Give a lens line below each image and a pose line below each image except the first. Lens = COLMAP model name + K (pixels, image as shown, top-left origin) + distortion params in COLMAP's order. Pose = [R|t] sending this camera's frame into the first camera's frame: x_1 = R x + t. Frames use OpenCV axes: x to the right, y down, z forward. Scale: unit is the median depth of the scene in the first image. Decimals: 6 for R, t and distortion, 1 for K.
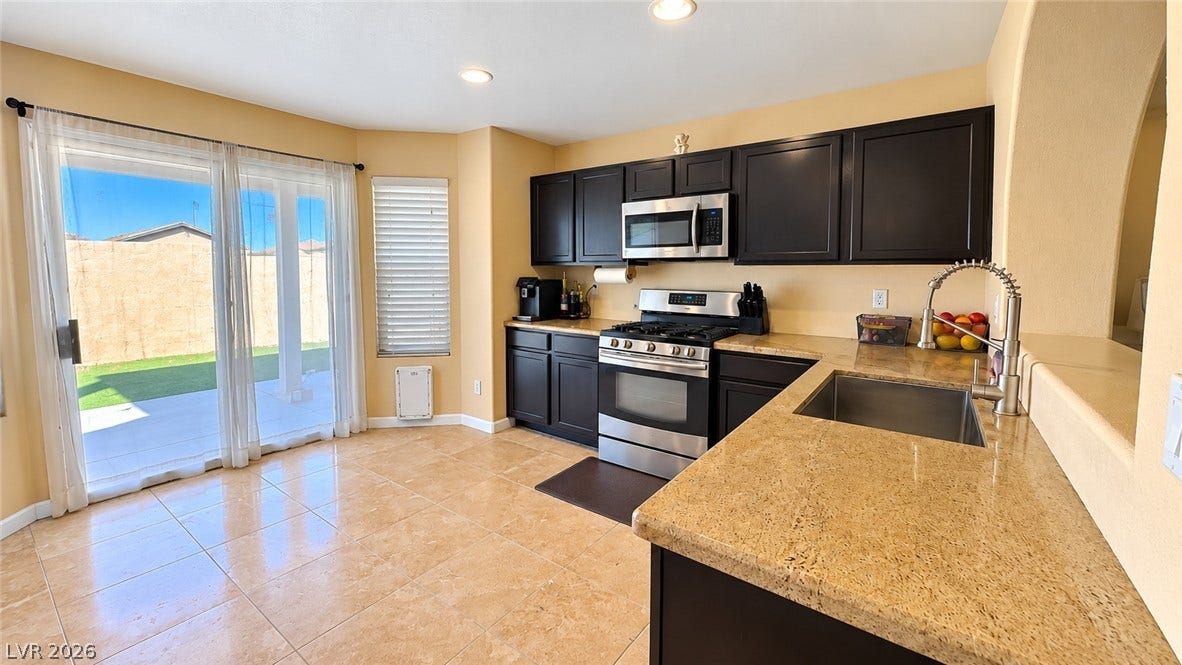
lens RADIAL K [[470.1, 0, 611.9], [0, 470.1, 300.7], [0, 0, 1]] dist [-0.004568, 0.001118]
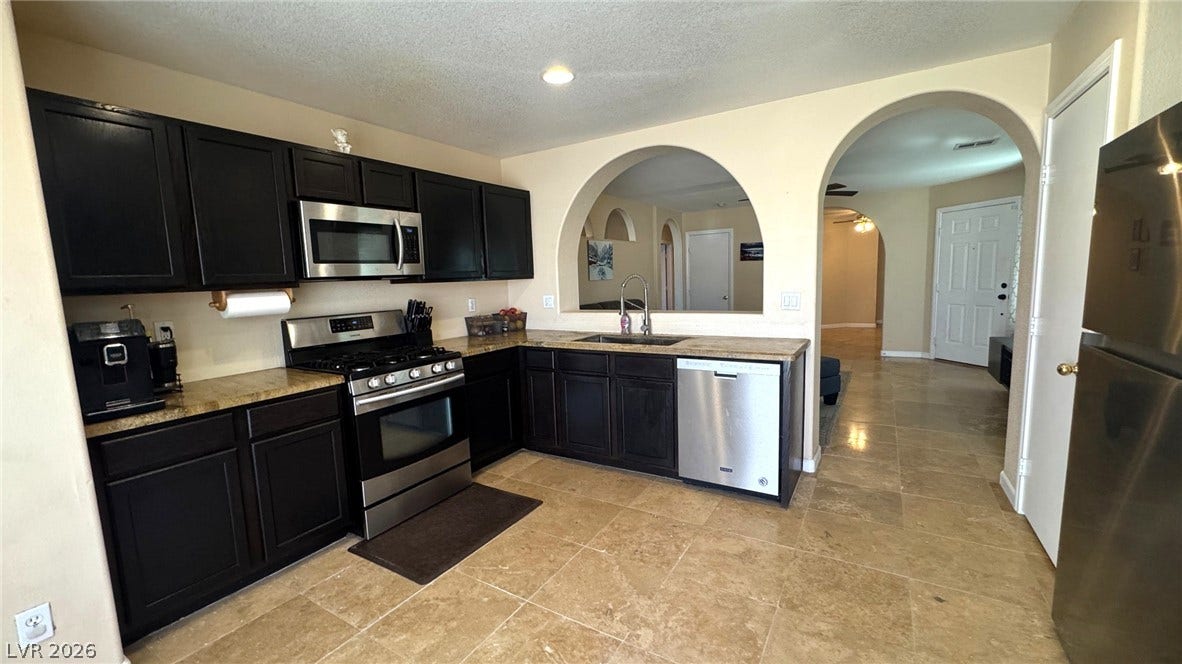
lens RADIAL K [[470.1, 0, 593.1], [0, 470.1, 331.4], [0, 0, 1]] dist [-0.004568, 0.001118]
pose [[-0.044247, -0.123390, 0.991371, -0.771006], [0.103402, 0.986448, 0.127392, -0.058752], [-0.993655, 0.108147, -0.030889, 0.629690]]
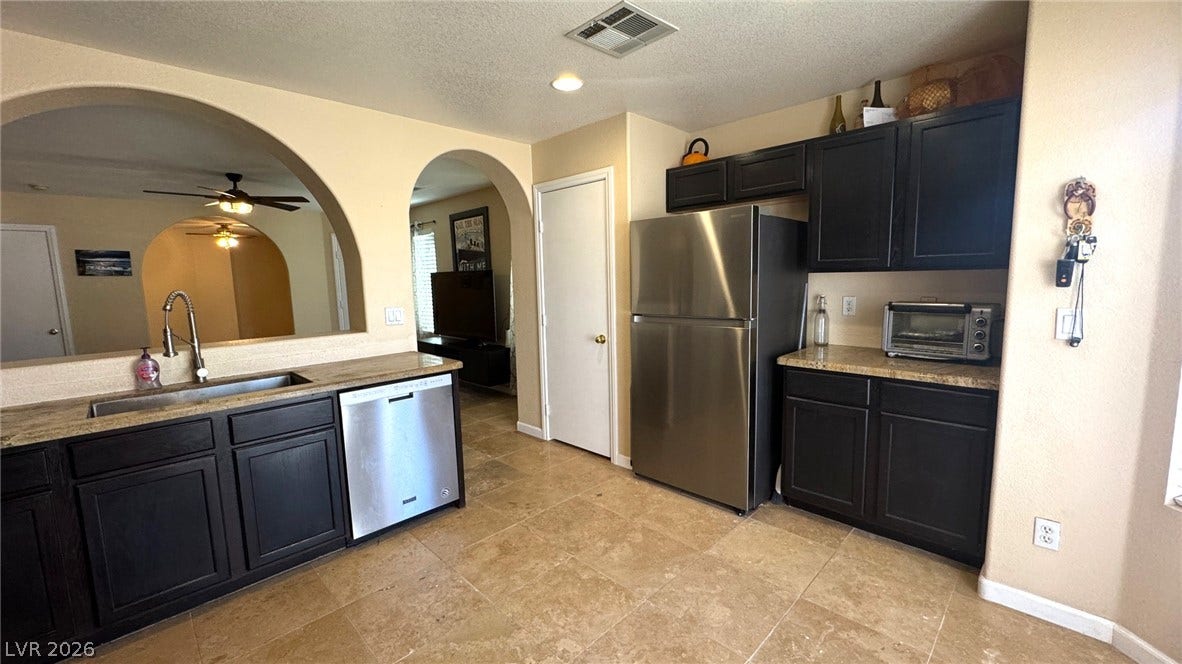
lens RADIAL K [[470.1, 0, 589.7], [0, 470.1, 332.5], [0, 0, 1]] dist [-0.004568, 0.001118]
pose [[-0.981901, -0.006657, 0.189275, -0.391956], [0.029564, 0.981744, 0.187894, -0.090881], [-0.187071, 0.190089, -0.963779, 1.051596]]
